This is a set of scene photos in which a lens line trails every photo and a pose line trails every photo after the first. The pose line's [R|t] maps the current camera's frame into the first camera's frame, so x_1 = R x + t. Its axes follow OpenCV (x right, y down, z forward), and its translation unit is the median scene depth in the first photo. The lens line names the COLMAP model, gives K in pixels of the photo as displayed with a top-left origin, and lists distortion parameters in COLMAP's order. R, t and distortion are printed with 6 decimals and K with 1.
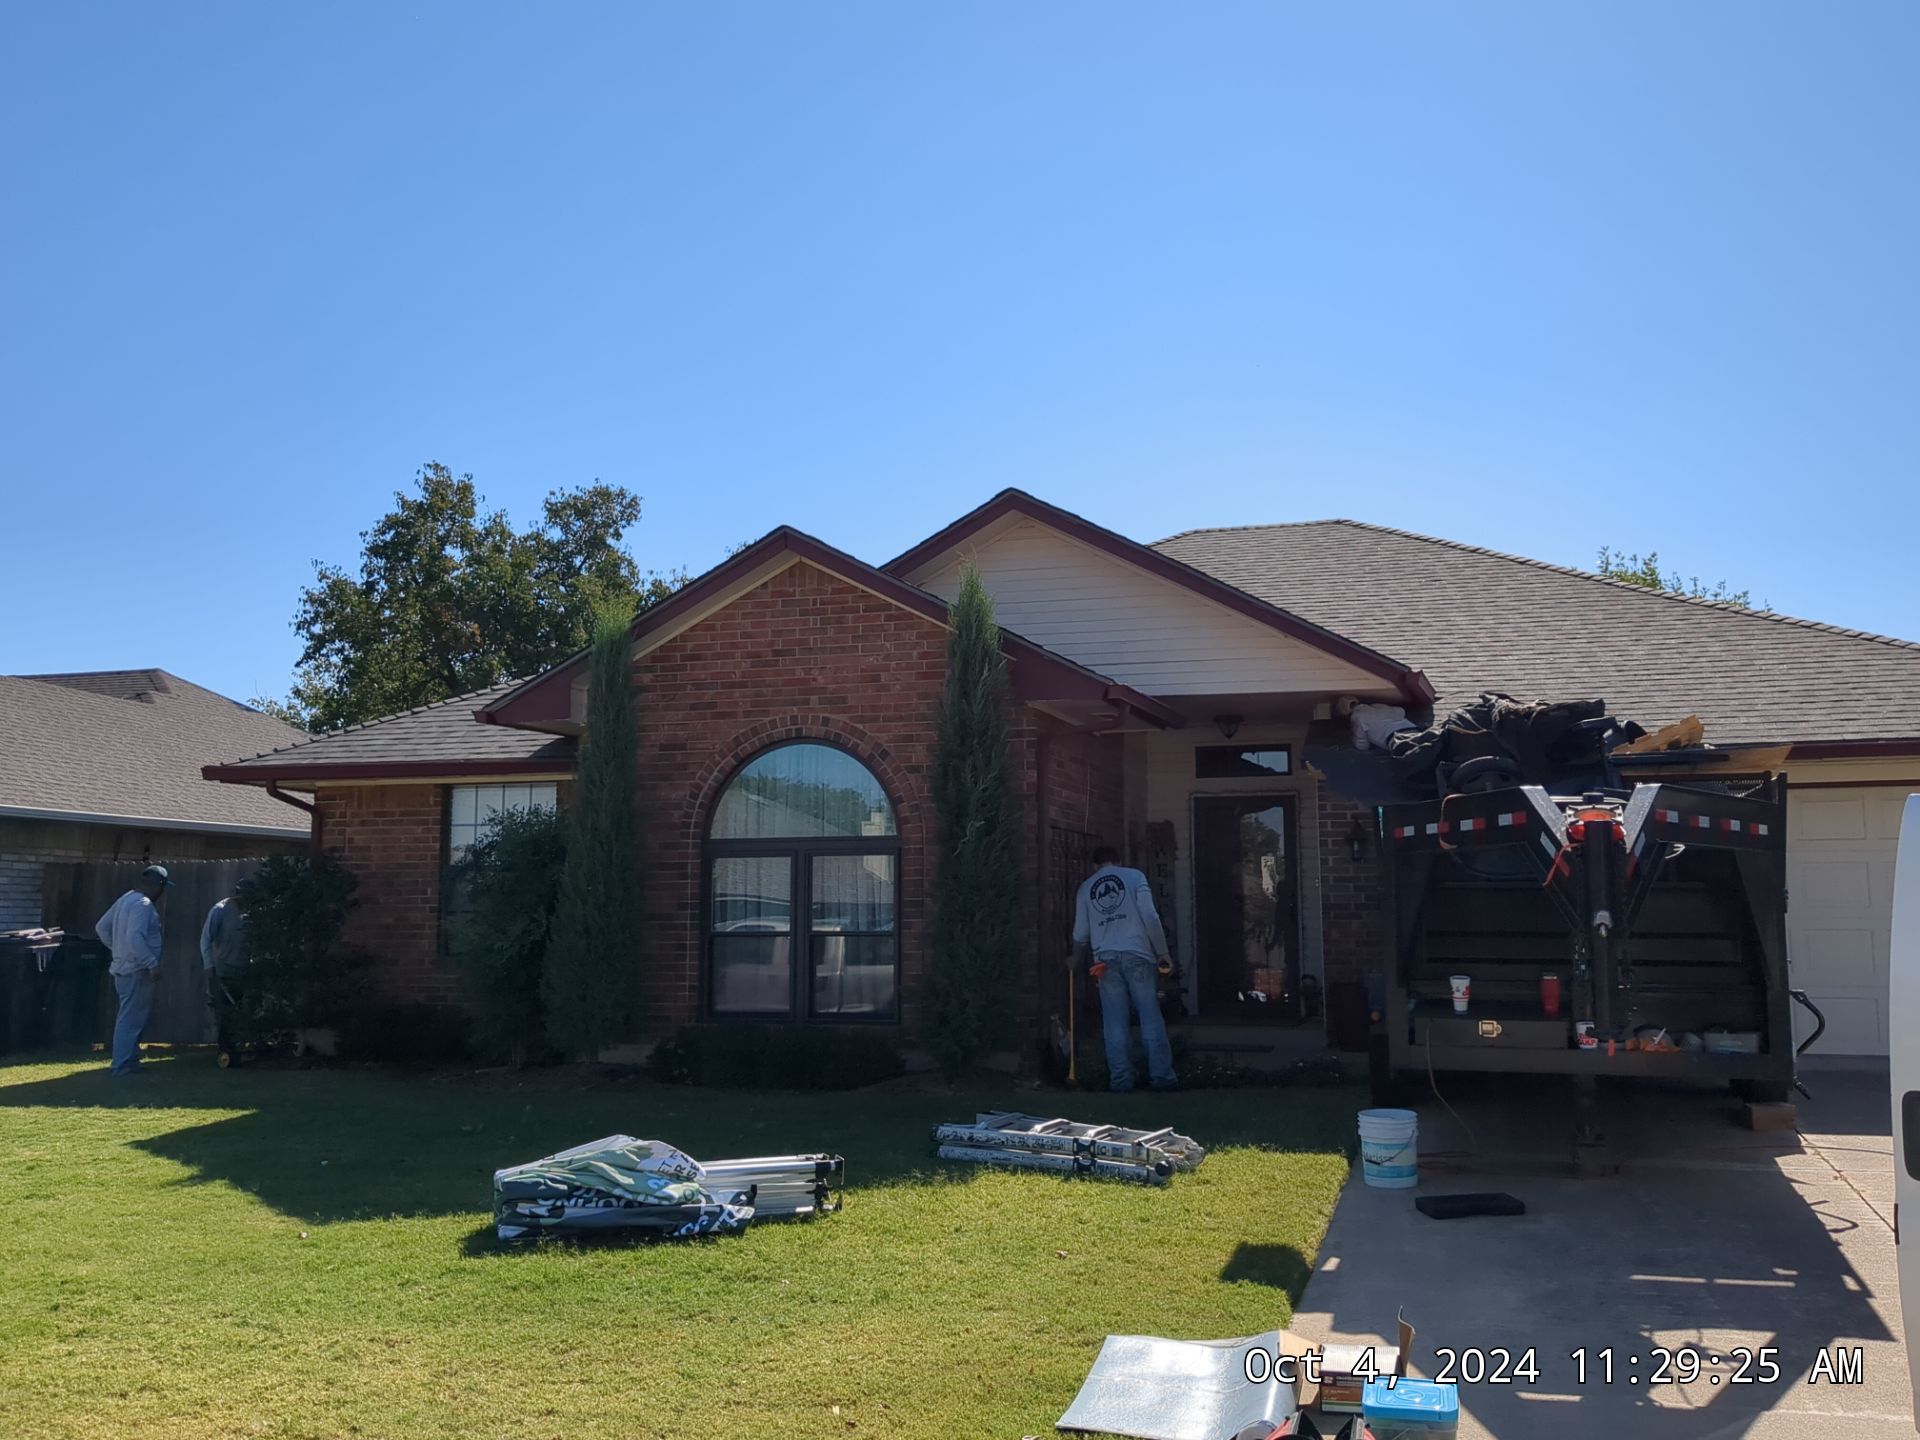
lens RADIAL K [[1760.6, 0, 959.9], [0, 1760.6, 702.9], [0, 0, 1]] dist [0.033695, -0.058434]
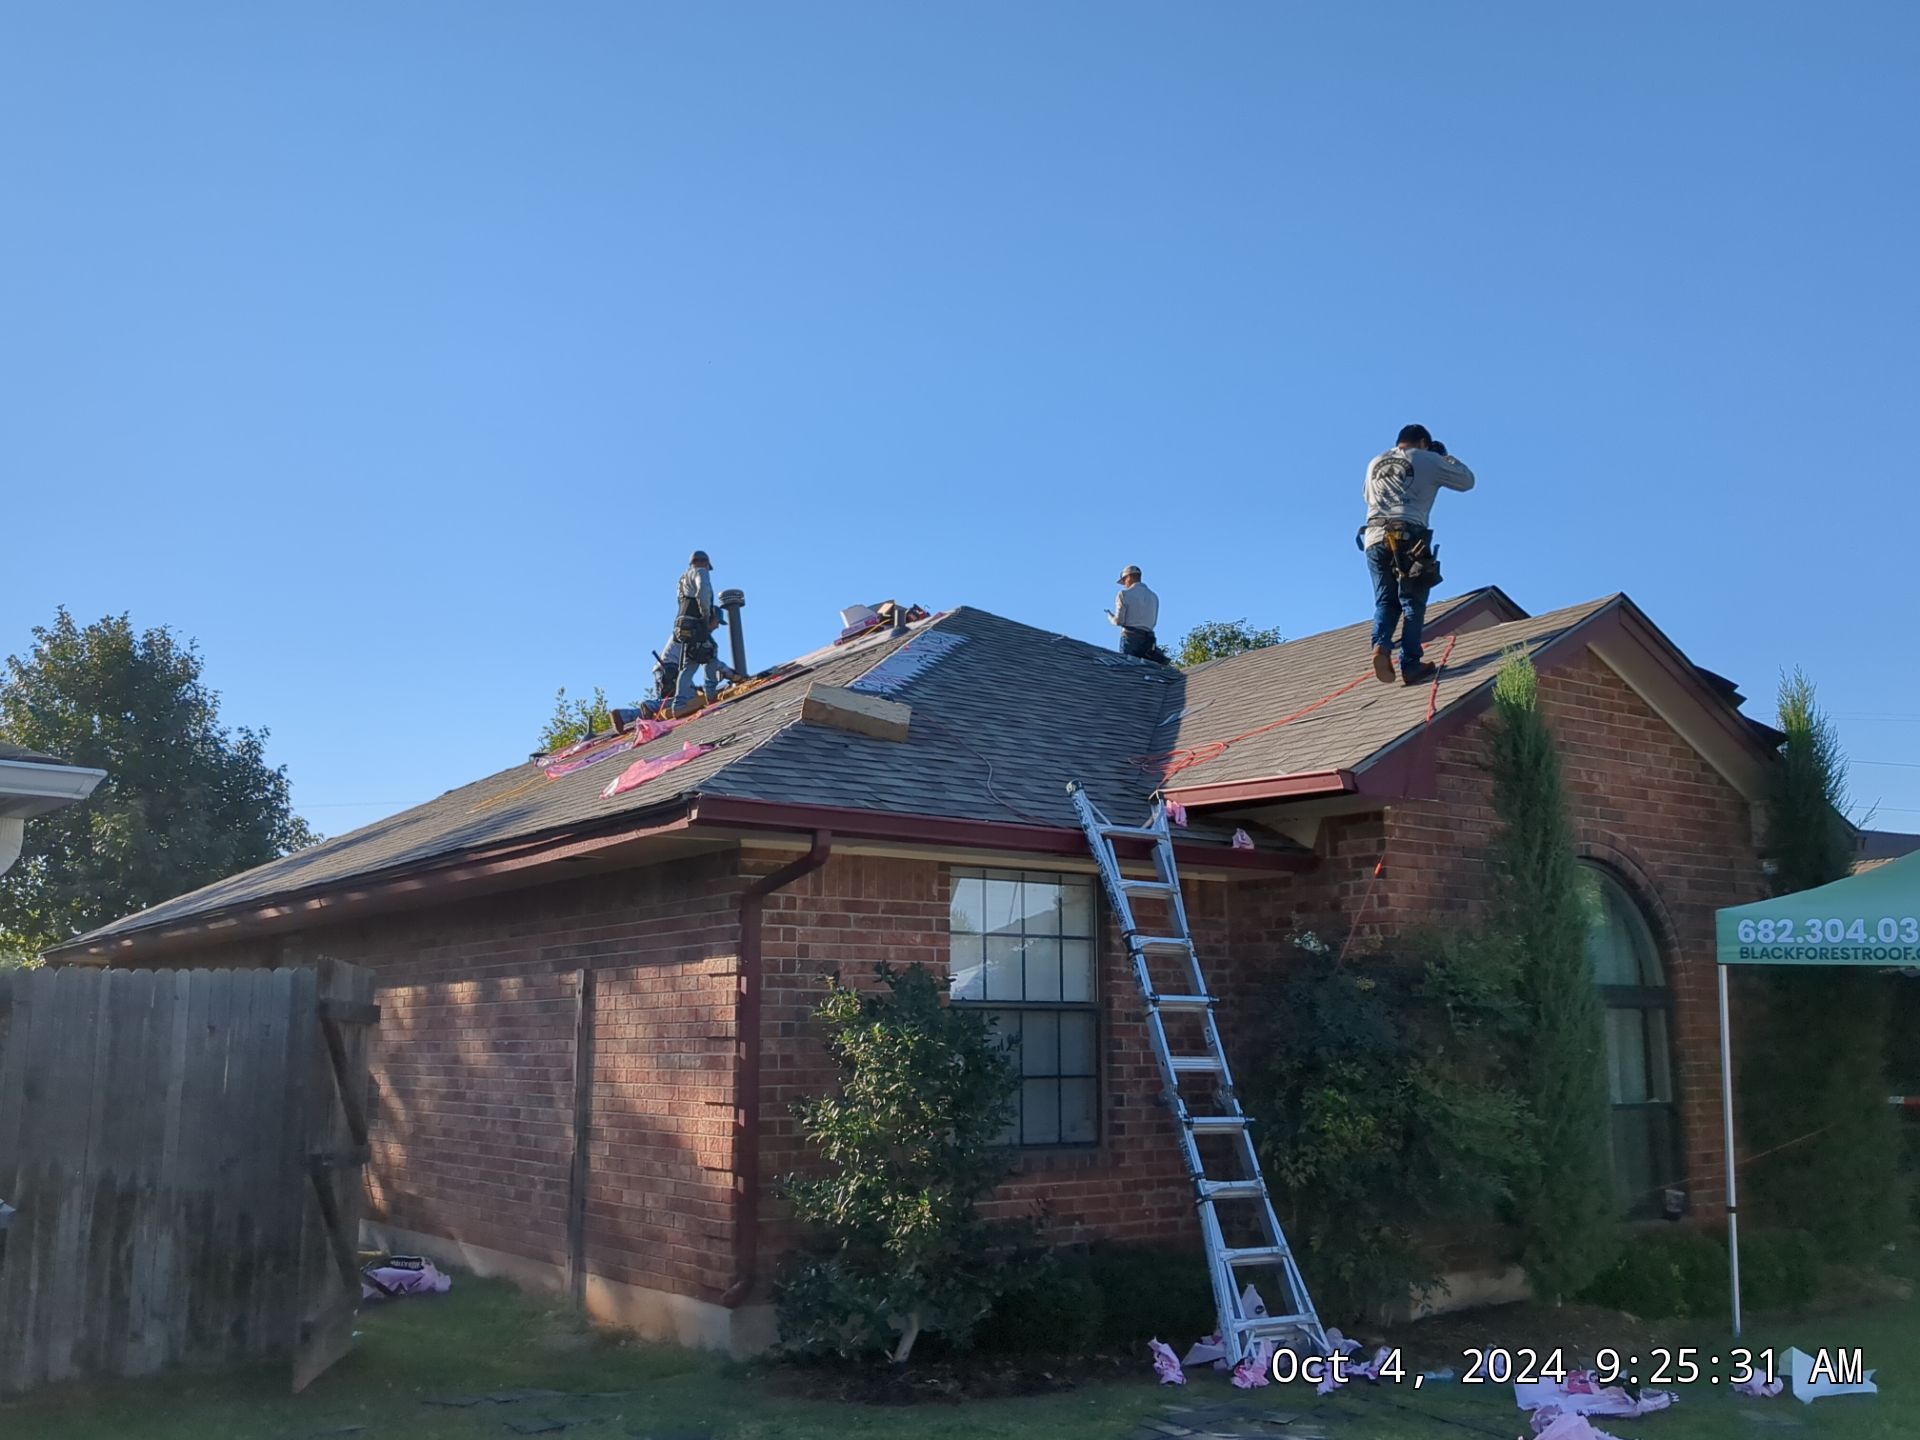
lens RADIAL K [[1763.9, 0, 960.0], [0, 1763.9, 720.0], [0, 0, 1]] dist [0.089303, -0.234409]
pose [[0.599731, 0.143316, 0.787263, -0.889313], [-0.097888, 0.989581, -0.105577, 0.070050], [-0.794192, -0.013746, 0.607512, 0.727255]]
